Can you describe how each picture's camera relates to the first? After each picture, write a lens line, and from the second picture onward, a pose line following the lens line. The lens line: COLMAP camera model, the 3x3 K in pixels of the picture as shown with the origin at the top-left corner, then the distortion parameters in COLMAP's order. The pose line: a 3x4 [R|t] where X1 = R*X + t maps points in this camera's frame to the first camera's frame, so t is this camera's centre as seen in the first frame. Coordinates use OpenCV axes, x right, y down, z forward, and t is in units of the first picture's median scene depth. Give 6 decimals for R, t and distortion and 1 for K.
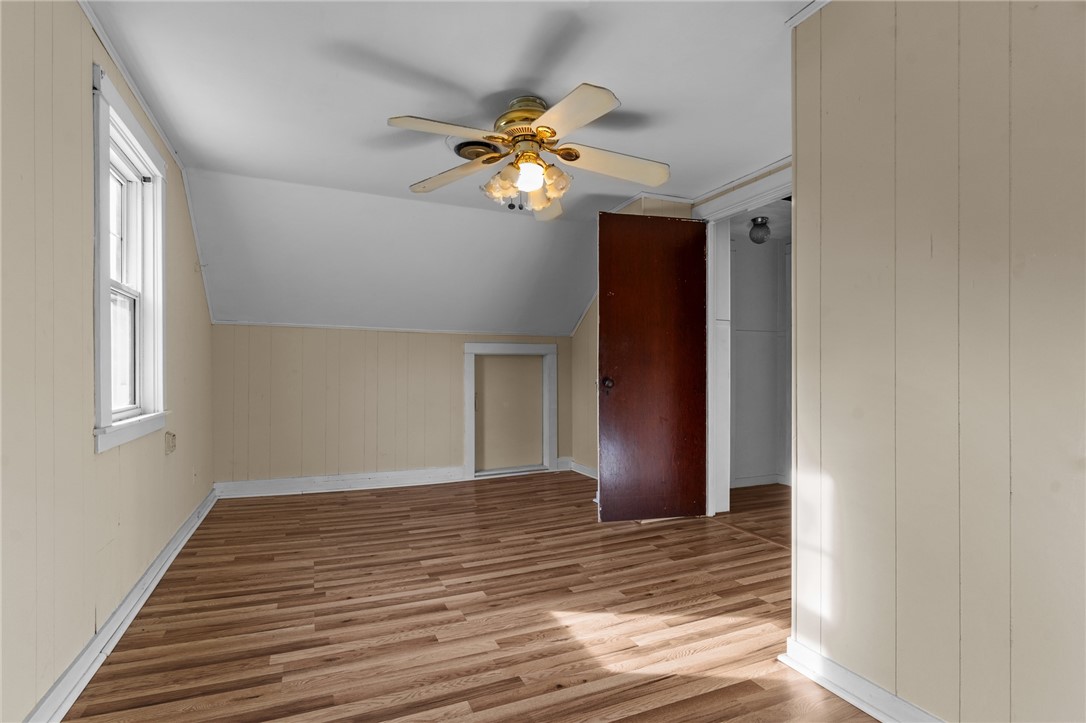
lens RADIAL K [[527.1, 0, 545.6], [0, 527.1, 362.2], [0, 0, 1]] dist [0.002916, 0.000028]
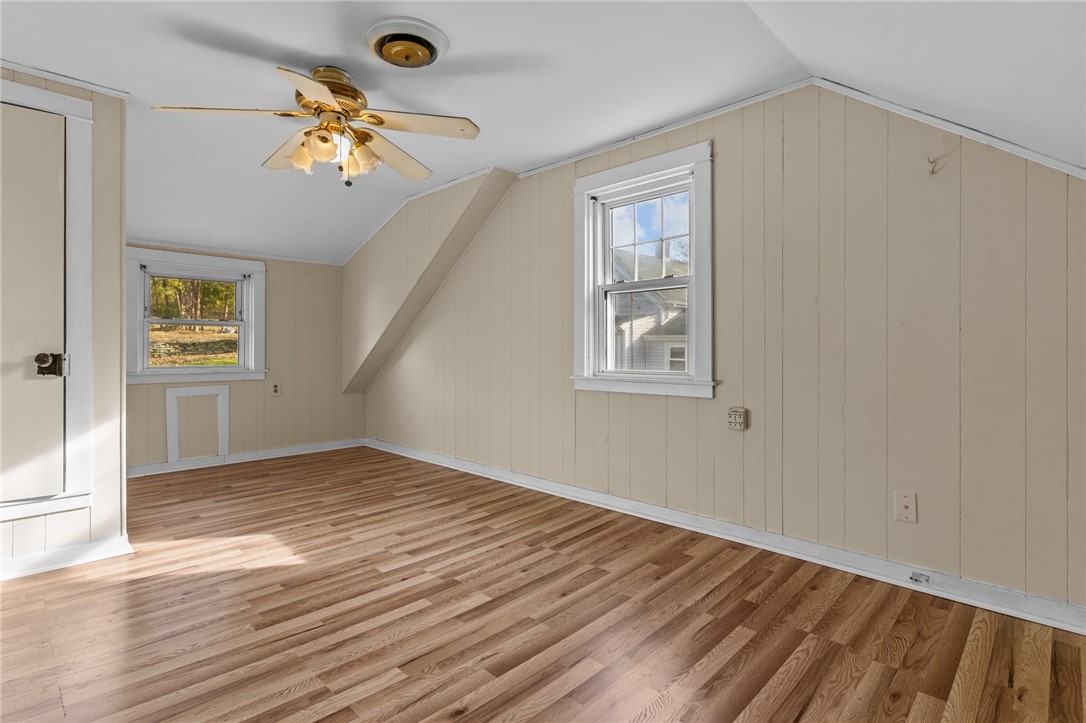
lens RADIAL K [[527.1, 0, 545.1], [0, 527.1, 359.4], [0, 0, 1]] dist [0.002916, 0.000028]
pose [[-0.924936, 0.008612, -0.380025, -0.030563], [0.008401, 0.999962, 0.002214, 0.042304], [0.380029, -0.001145, -0.924974, 2.040736]]
